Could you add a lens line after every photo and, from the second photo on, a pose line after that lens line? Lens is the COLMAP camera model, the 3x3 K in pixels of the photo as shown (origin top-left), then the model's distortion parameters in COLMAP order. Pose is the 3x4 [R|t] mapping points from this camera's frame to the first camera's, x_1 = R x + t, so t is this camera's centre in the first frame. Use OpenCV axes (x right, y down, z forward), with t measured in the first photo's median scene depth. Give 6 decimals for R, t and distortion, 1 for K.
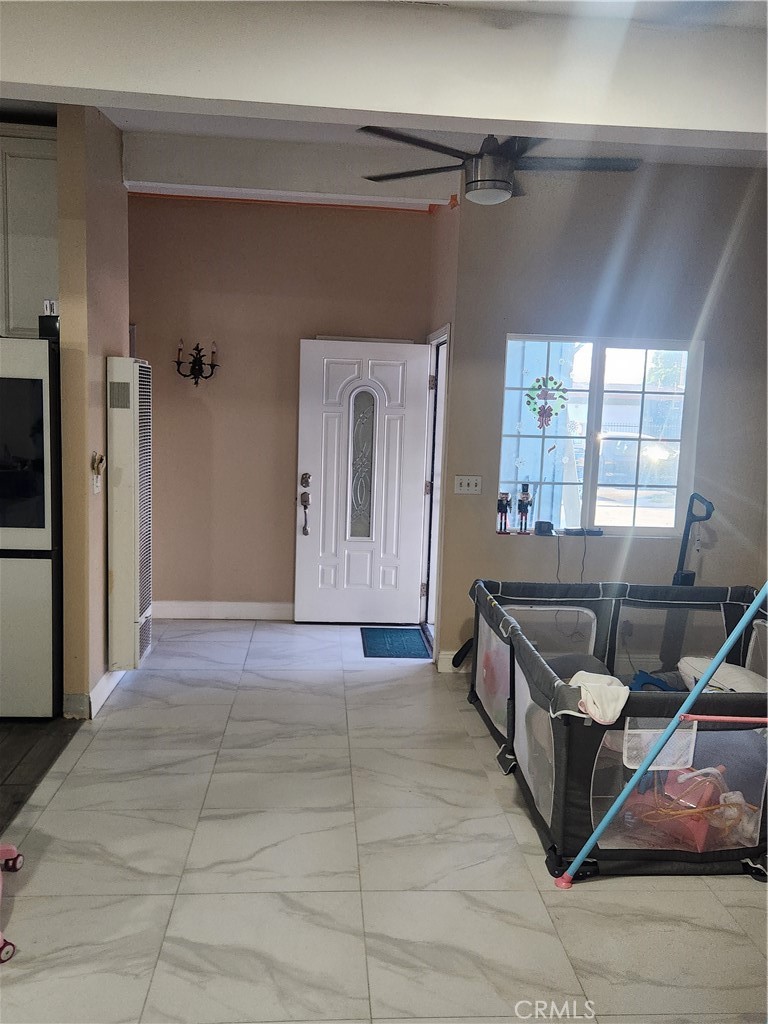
lens RADIAL K [[693.9, 0, 384.0], [0, 693.9, 512.0], [0, 0, 1]] dist [0.001677, -0.002978]
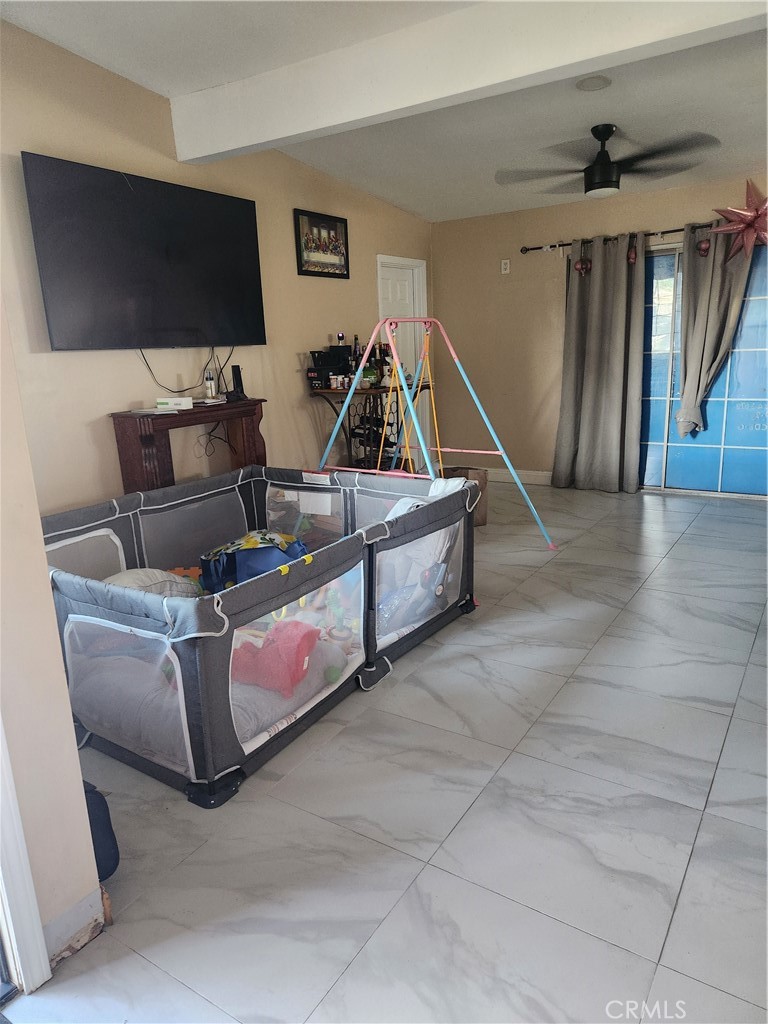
lens RADIAL K [[693.9, 0, 384.0], [0, 693.9, 512.0], [0, 0, 1]] dist [0.001677, -0.002978]
pose [[-0.770492, -0.148079, 0.620012, -0.385420], [0.119302, 0.921960, 0.368452, -0.184806], [-0.626186, 0.357858, -0.692697, 1.609898]]
